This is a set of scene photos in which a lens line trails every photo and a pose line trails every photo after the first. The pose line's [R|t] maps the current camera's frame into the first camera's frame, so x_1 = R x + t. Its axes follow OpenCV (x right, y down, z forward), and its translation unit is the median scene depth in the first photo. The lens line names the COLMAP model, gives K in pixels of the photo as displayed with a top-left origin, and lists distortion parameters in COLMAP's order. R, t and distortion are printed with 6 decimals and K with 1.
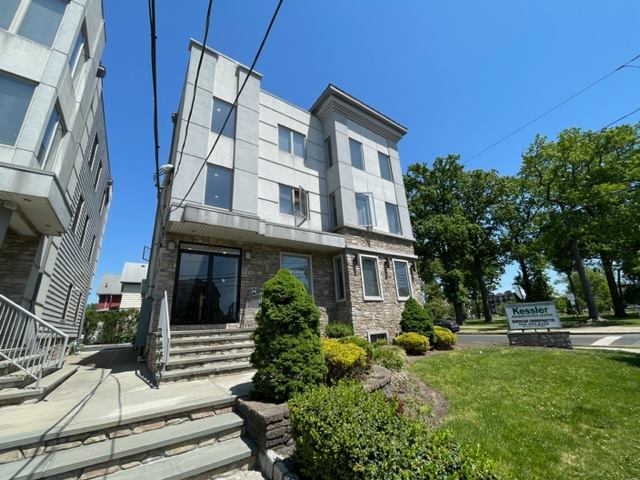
lens RADIAL K [[258.0, 0, 318.9], [0, 258.0, 242.2], [0, 0, 1]] dist [-0.000910, -0.000026]
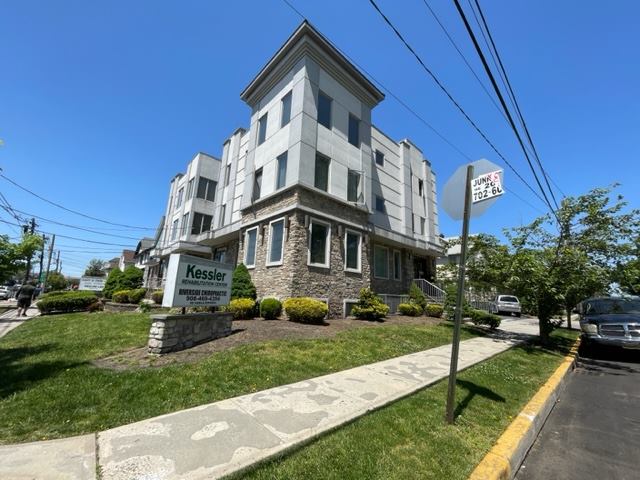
lens RADIAL K [[258.0, 0, 318.9], [0, 258.0, 242.2], [0, 0, 1]] dist [-0.000910, -0.000026]
pose [[0.148680, -0.141425, -0.978720, 1.151244], [0.288581, 0.952845, -0.093847, 0.257543], [0.945841, -0.268487, 0.182482, 0.932503]]
